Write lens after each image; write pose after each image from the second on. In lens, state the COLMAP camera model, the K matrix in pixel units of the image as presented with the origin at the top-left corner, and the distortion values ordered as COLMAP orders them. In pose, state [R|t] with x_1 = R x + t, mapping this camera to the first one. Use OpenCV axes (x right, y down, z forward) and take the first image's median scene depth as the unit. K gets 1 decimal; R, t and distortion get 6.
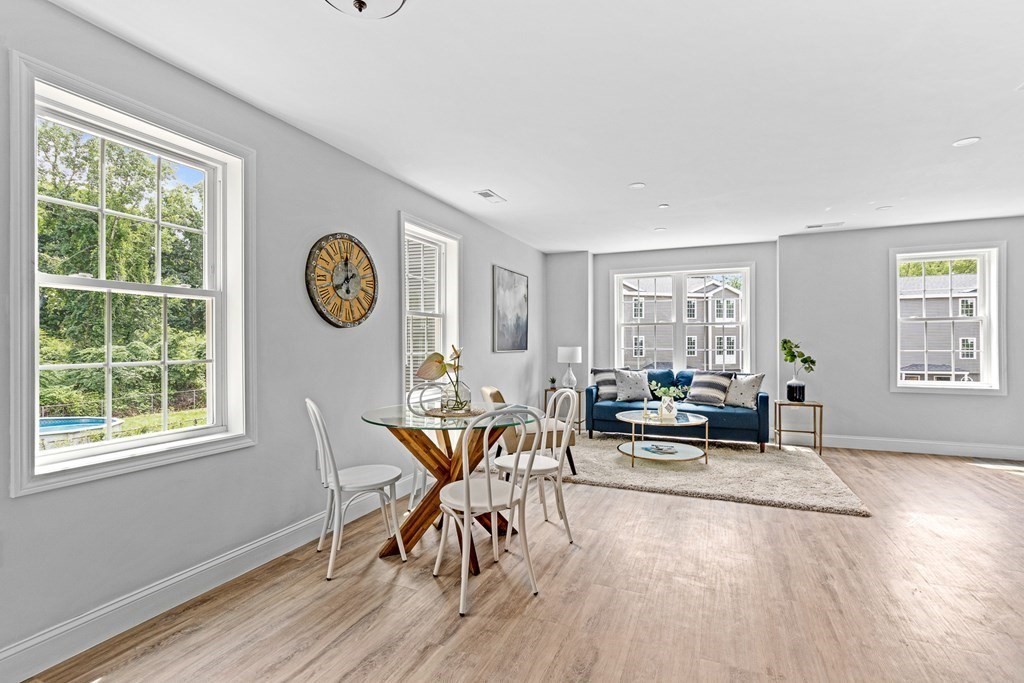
lens RADIAL K [[475.3, 0, 512.0], [0, 475.3, 343.2], [0, 0, 1]] dist [0.001292, 0.001436]
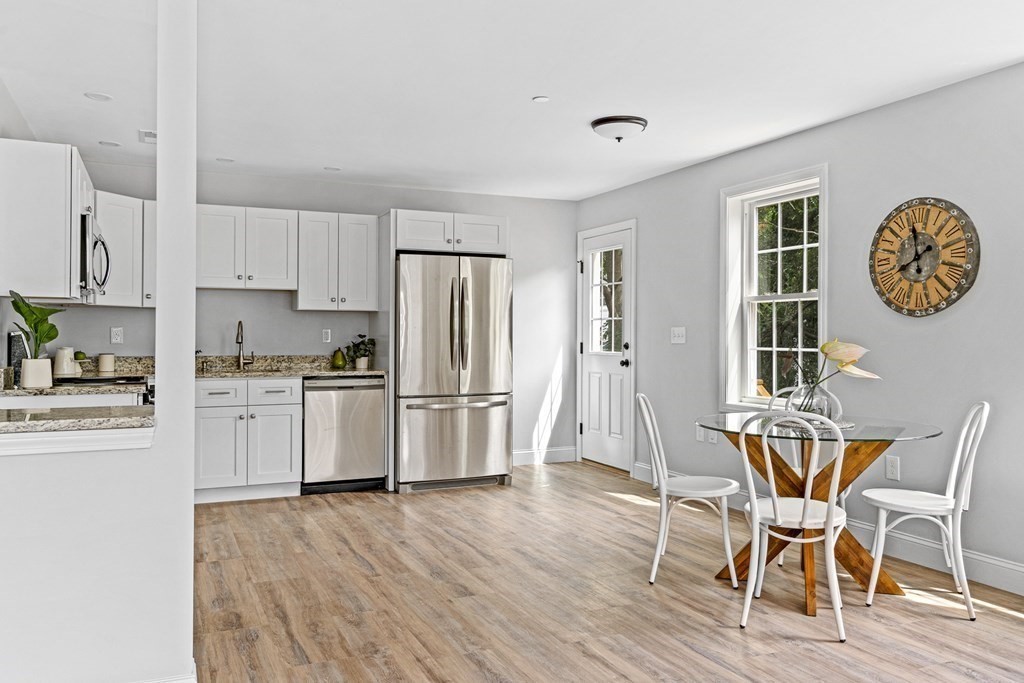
lens RADIAL K [[792.6, 0, 514.2], [0, 792.6, 332.2], [0, 0, 1]] dist [-0.000579, -0.004640]
pose [[-0.667406, -0.002535, -0.744690, 0.728531], [-0.002537, 0.999996, -0.001131, -0.002277], [0.744690, 0.001135, -0.667410, 0.925685]]
